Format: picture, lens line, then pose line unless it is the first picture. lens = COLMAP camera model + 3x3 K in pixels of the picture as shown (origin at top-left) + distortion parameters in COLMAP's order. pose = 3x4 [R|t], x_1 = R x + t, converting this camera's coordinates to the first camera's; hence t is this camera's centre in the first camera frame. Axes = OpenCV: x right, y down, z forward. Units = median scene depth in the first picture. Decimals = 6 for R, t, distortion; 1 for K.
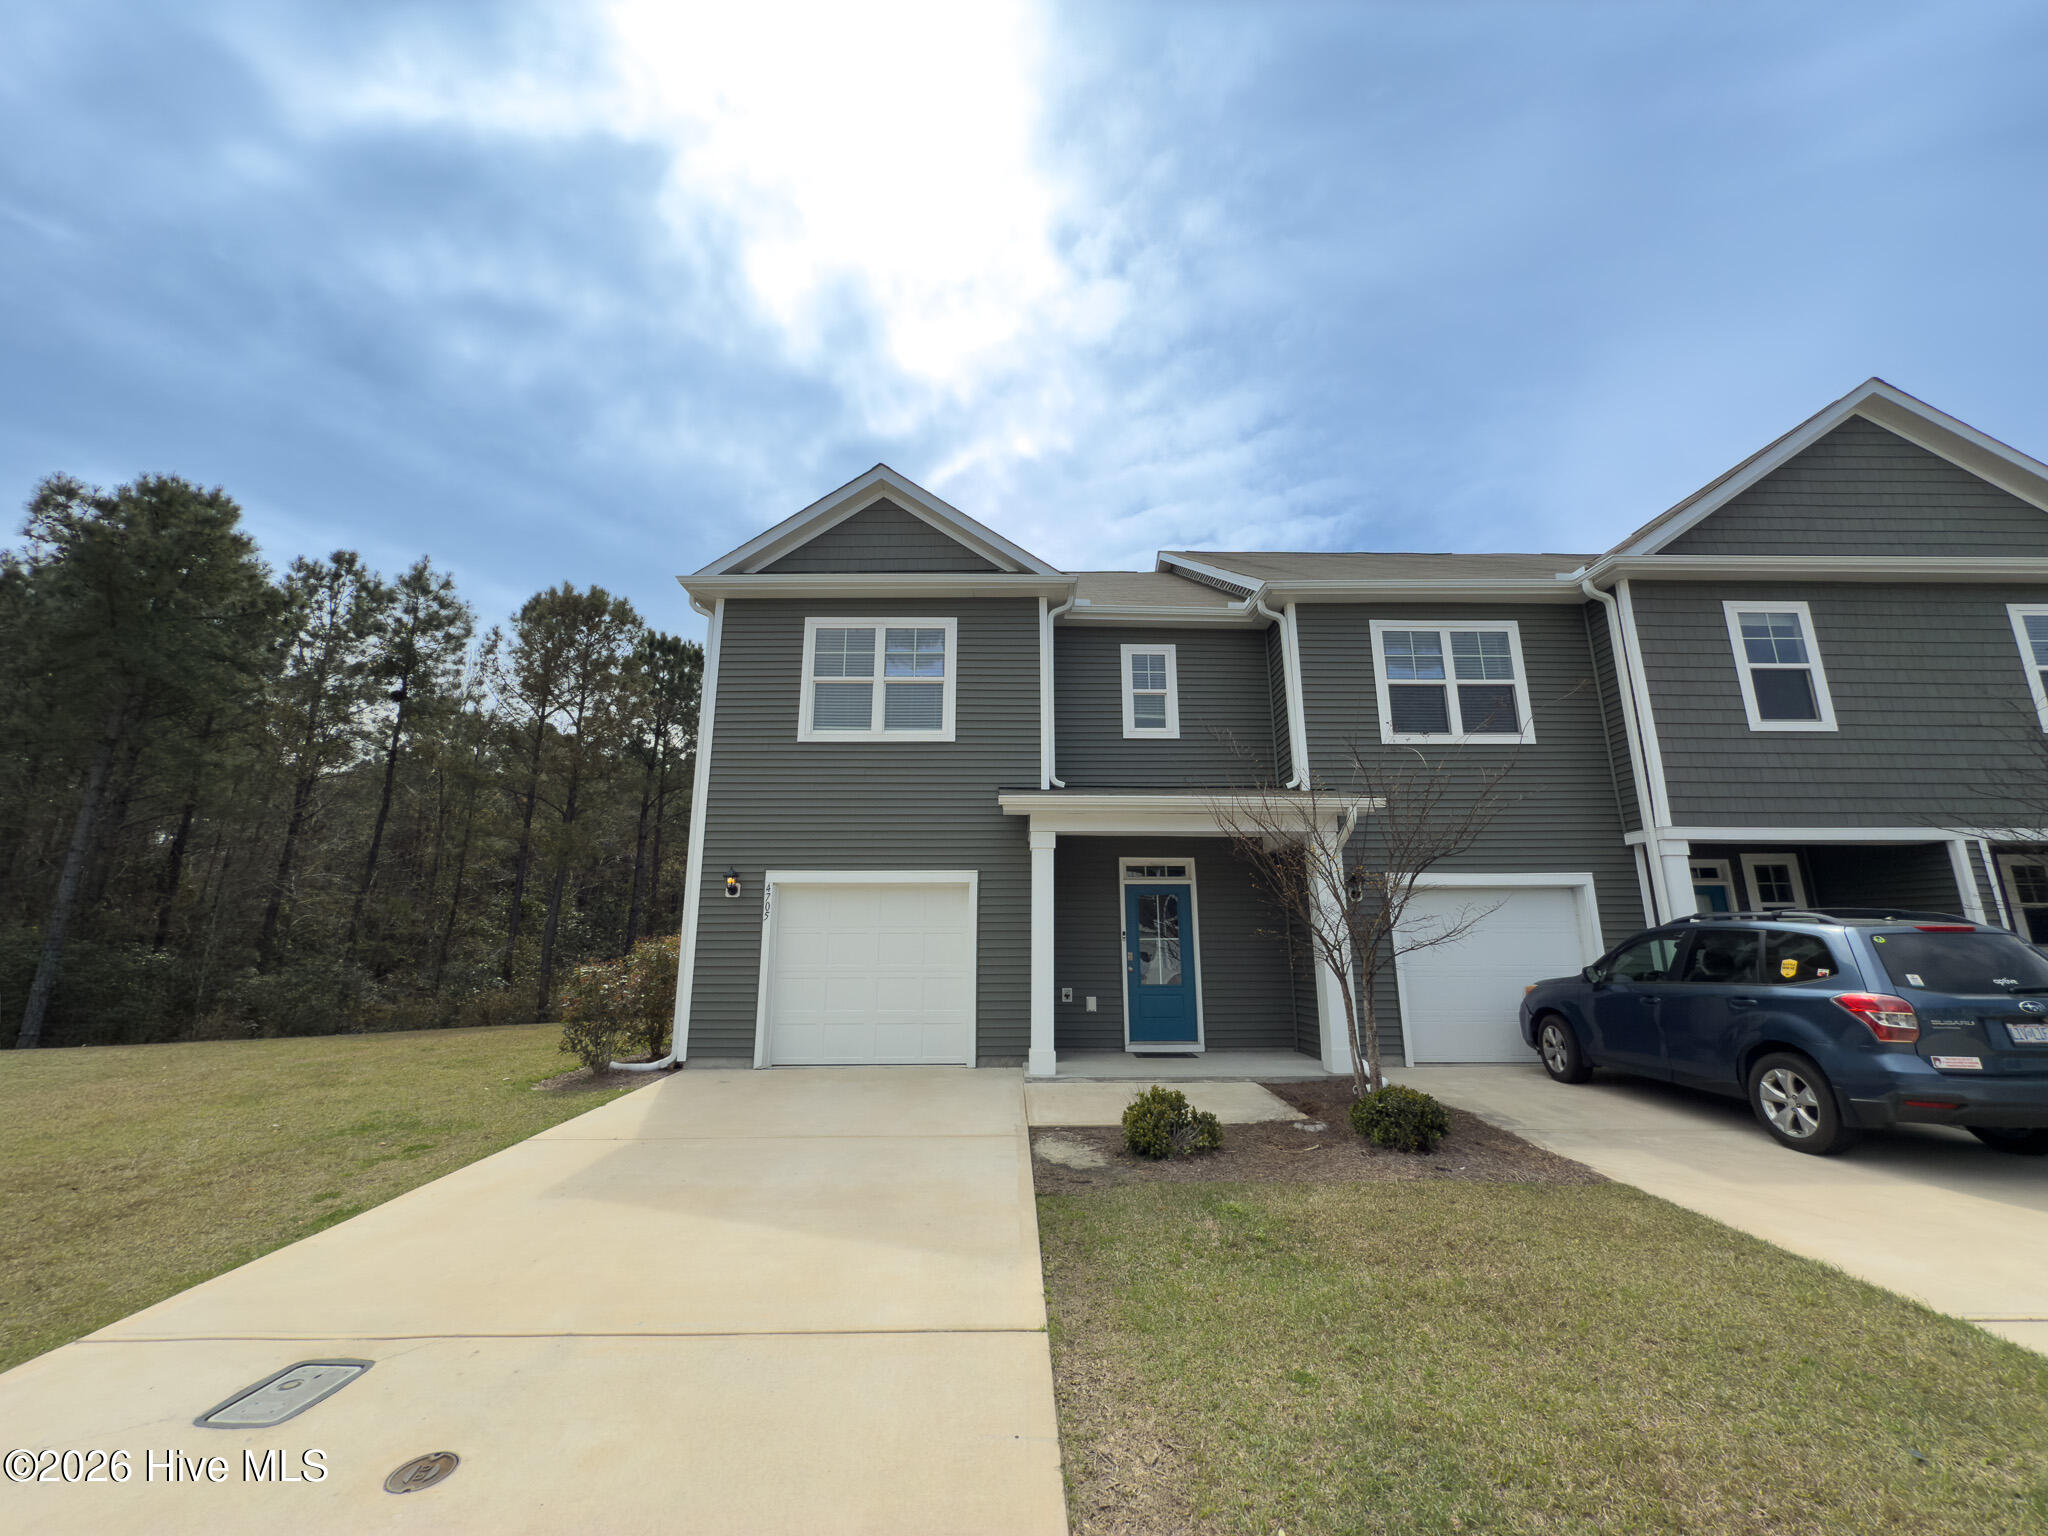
lens RADIAL K [[815.6, 0, 1023.8], [0, 815.6, 765.5], [0, 0, 1]] dist [0.000460, 0.000110]
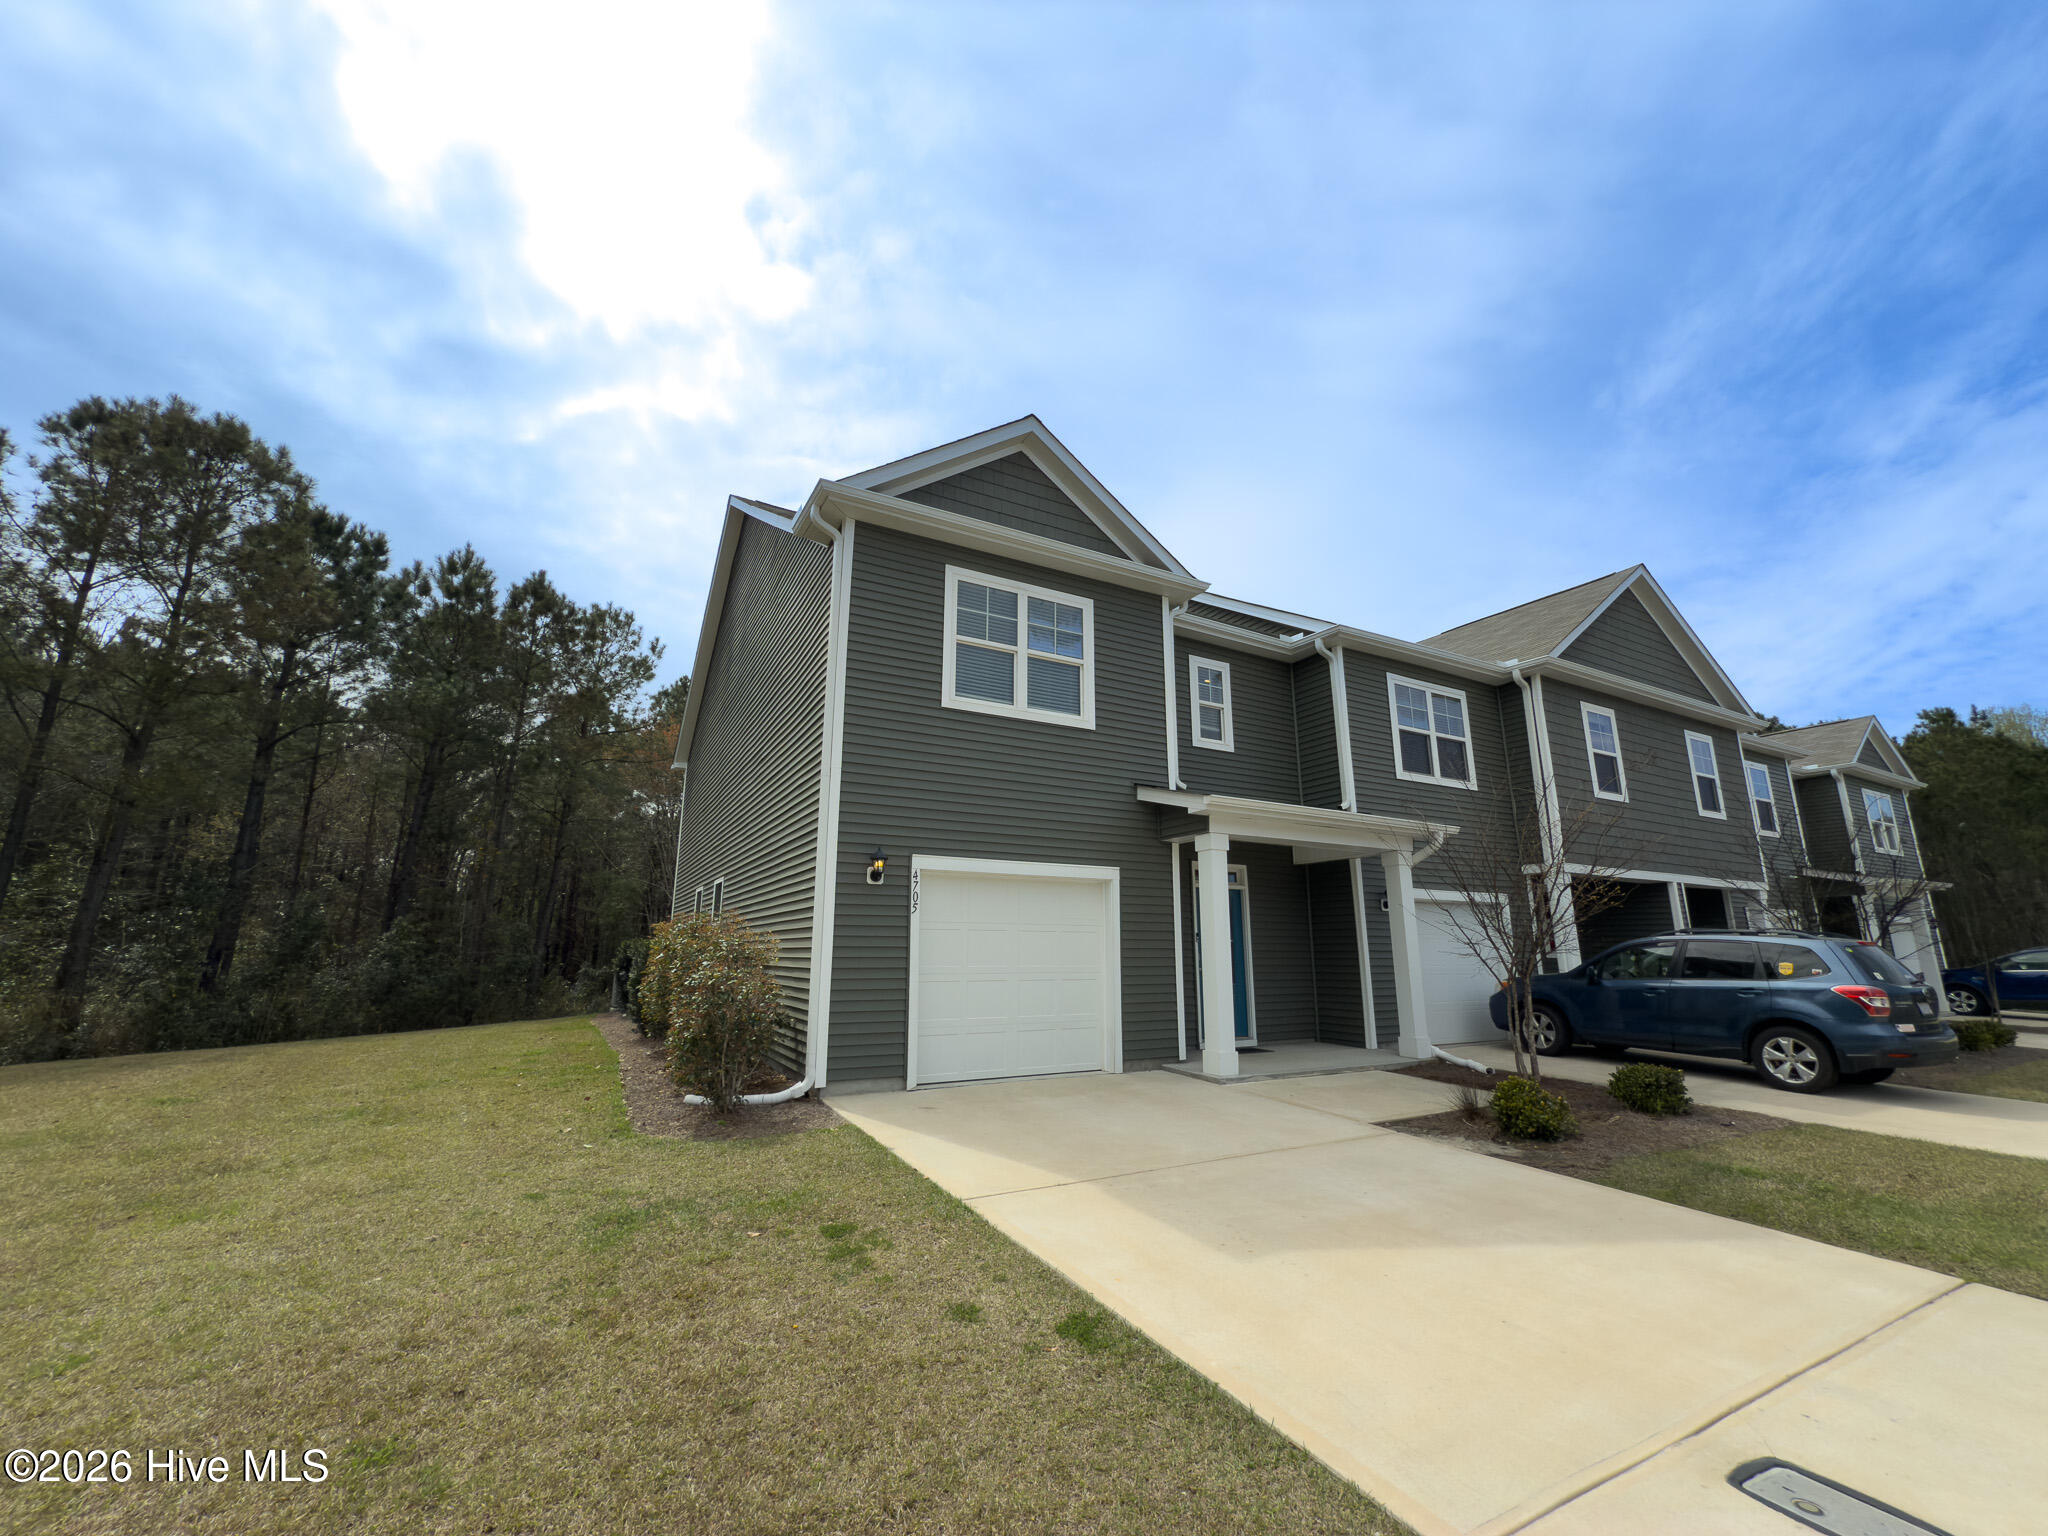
lens RADIAL K [[789.4, 0, 1018.0], [0, 789.4, 779.1], [0, 0, 1]] dist [-0.006590, -0.000514]
pose [[0.893979, 0.101590, 0.436442, -0.556023], [-0.108200, 0.994081, -0.009760, 0.045369], [-0.434850, -0.038498, 0.899680, 0.211449]]
